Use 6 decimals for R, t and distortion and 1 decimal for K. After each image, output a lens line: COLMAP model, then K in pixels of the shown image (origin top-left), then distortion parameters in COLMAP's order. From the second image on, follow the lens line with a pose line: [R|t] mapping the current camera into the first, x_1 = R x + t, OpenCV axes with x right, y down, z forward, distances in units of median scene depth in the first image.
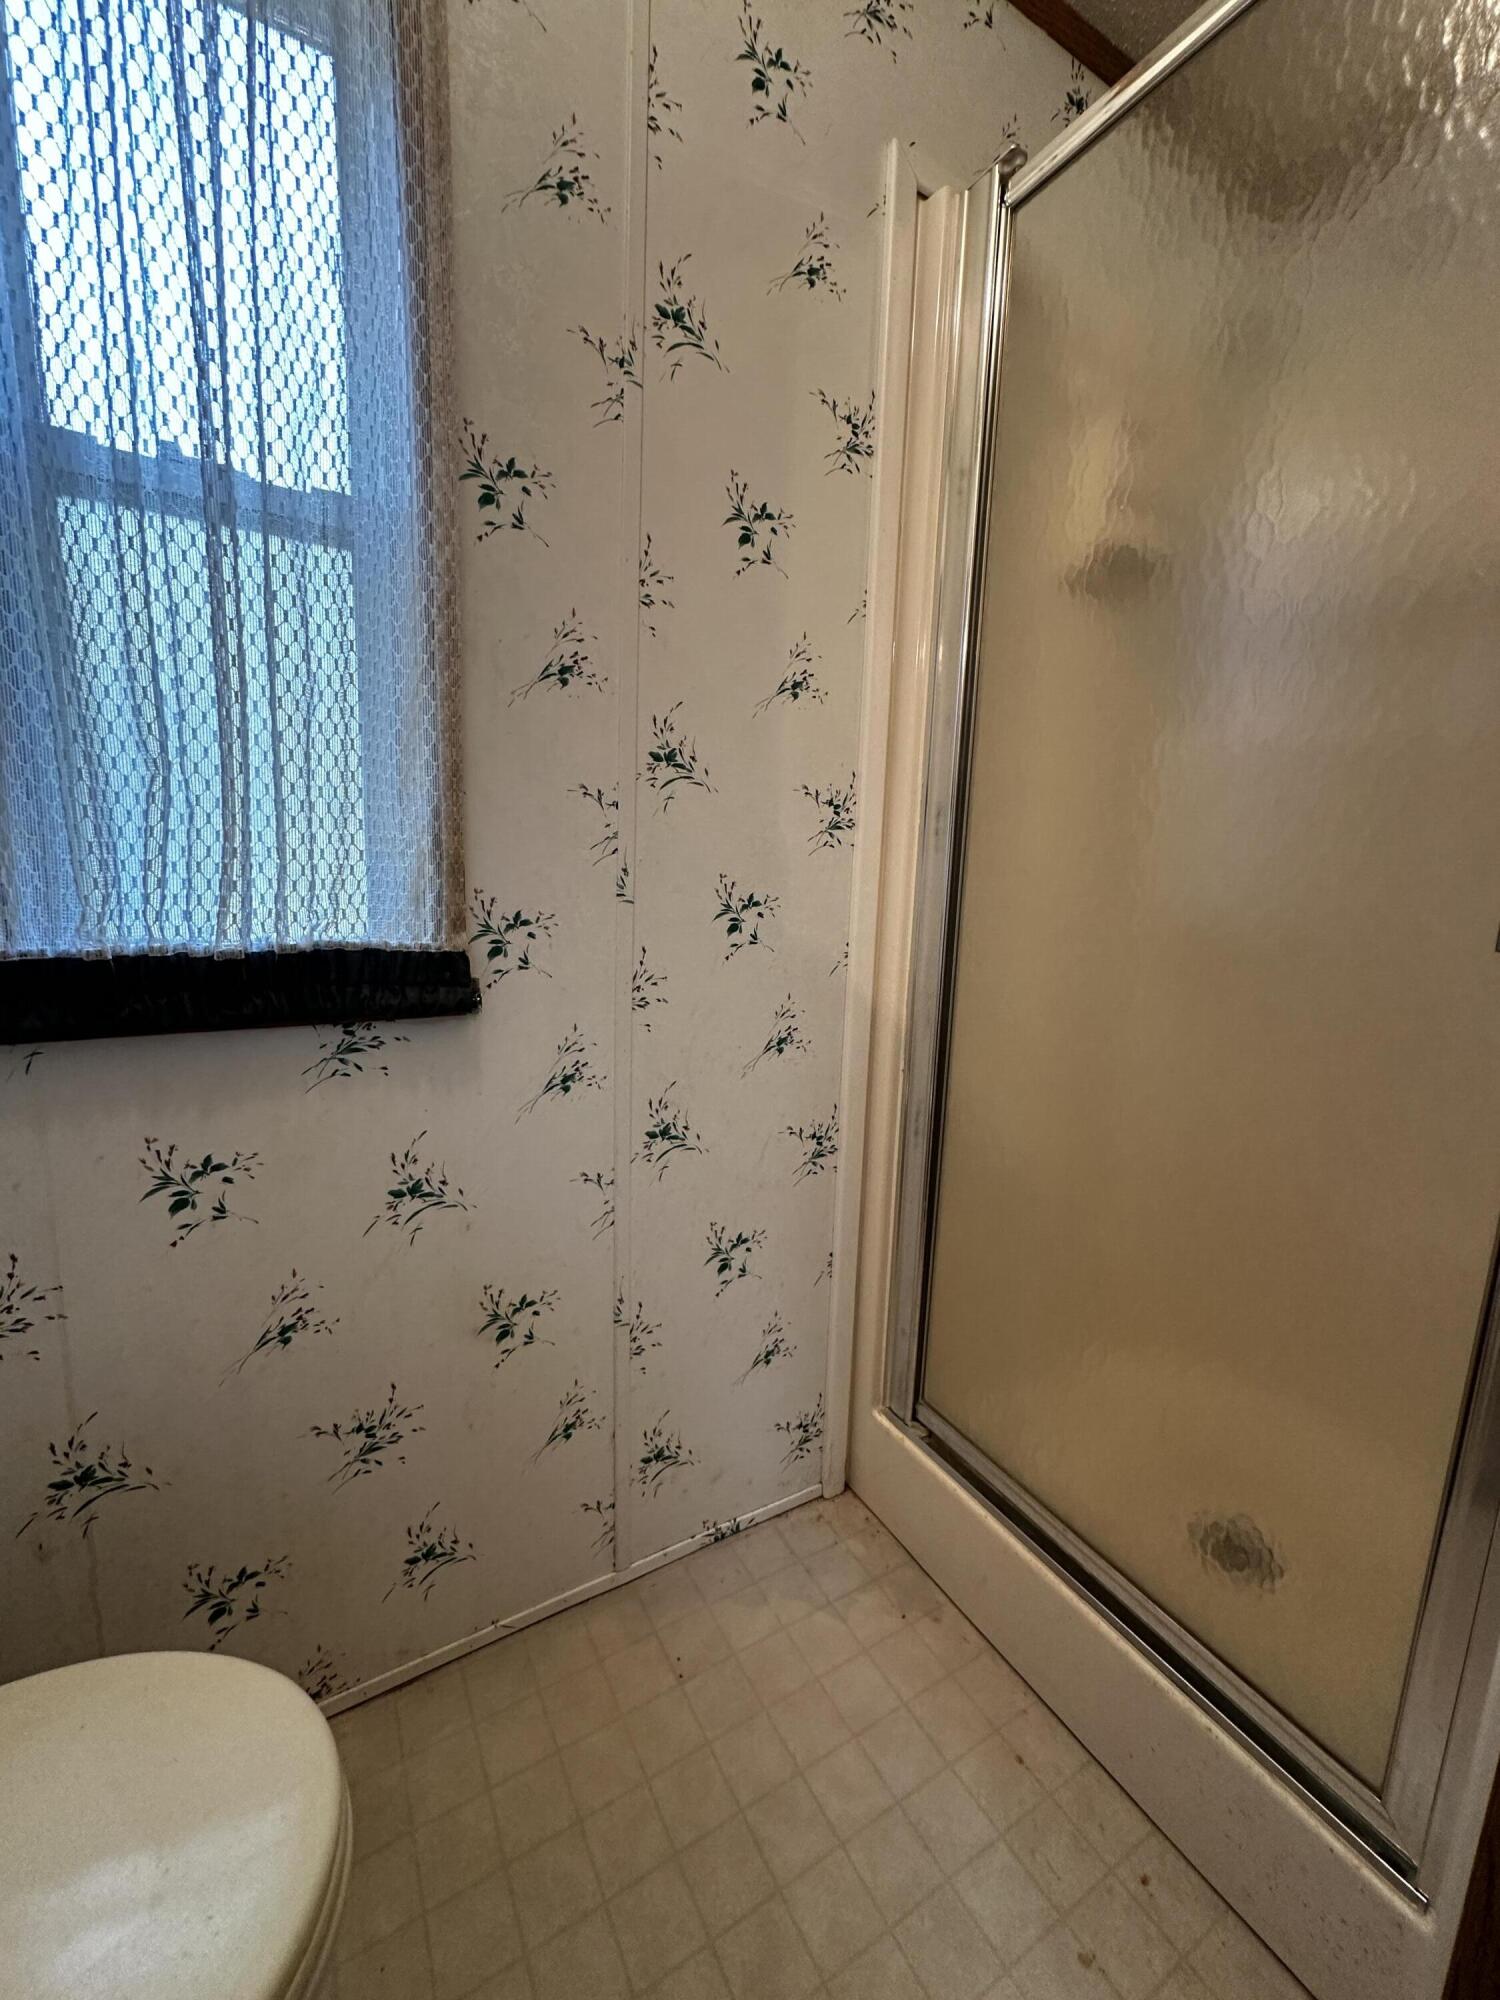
lens RADIAL K [[795.7, 0, 752.1], [0, 795.7, 996.8], [0, 0, 1]] dist [-0.006453, 0.001401]
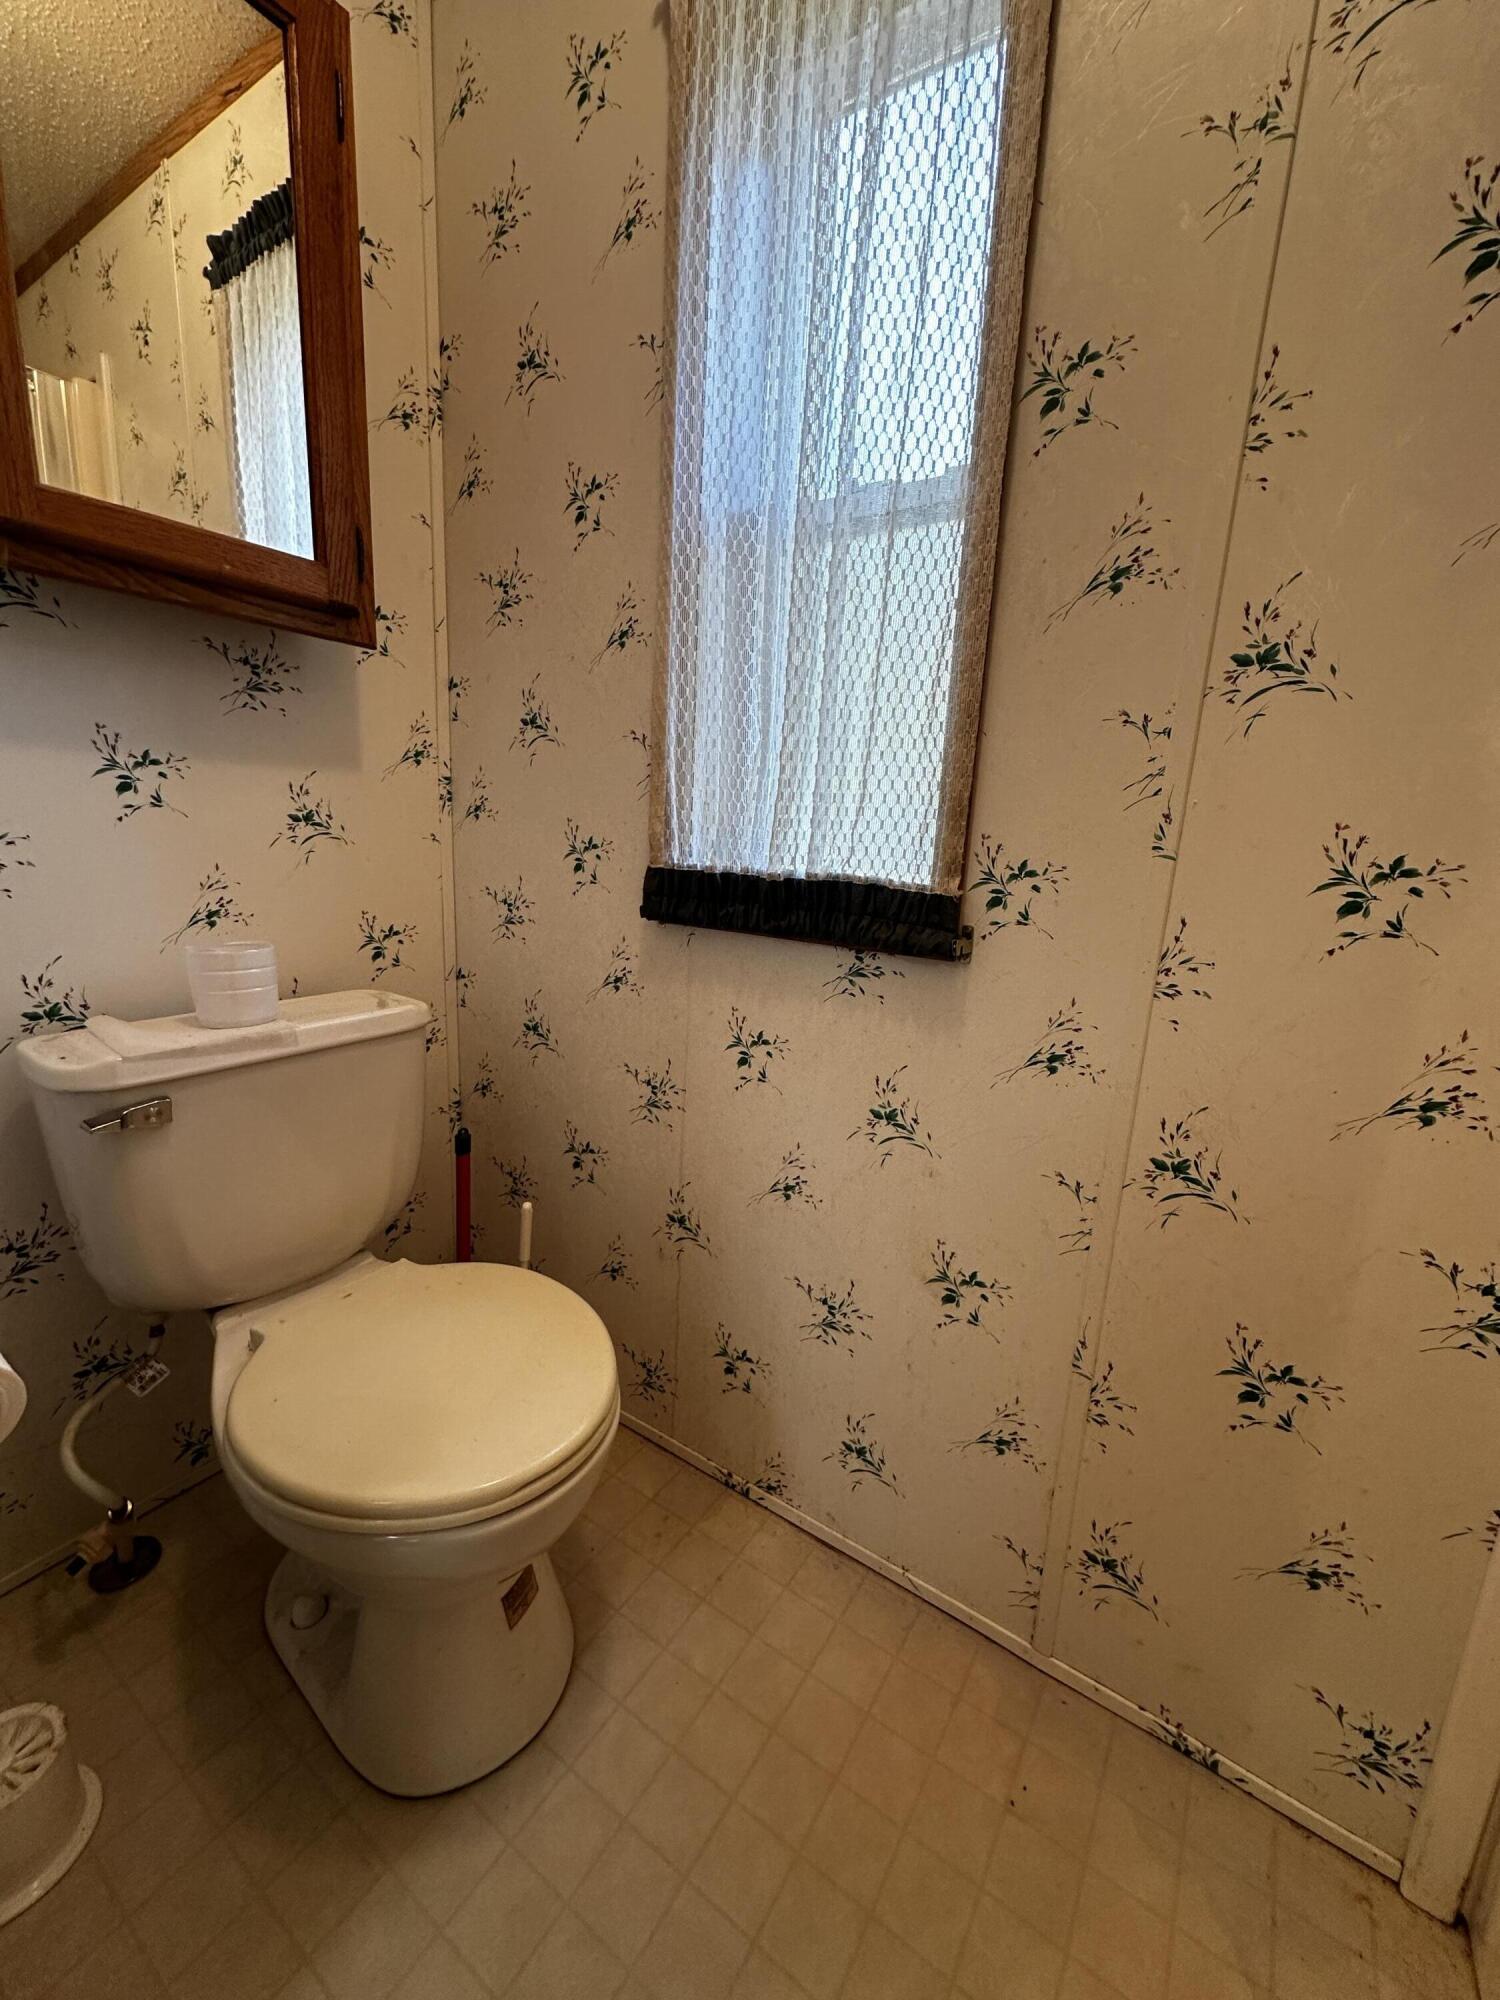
lens RADIAL K [[795.7, 0, 751.7], [0, 795.7, 996.5], [0, 0, 1]] dist [-0.006453, 0.001401]
pose [[0.434577, 0.175103, -0.883449, 0.404498], [-0.182271, 0.977719, 0.104127, 0.007343], [0.881998, 0.115776, 0.456810, 0.322265]]
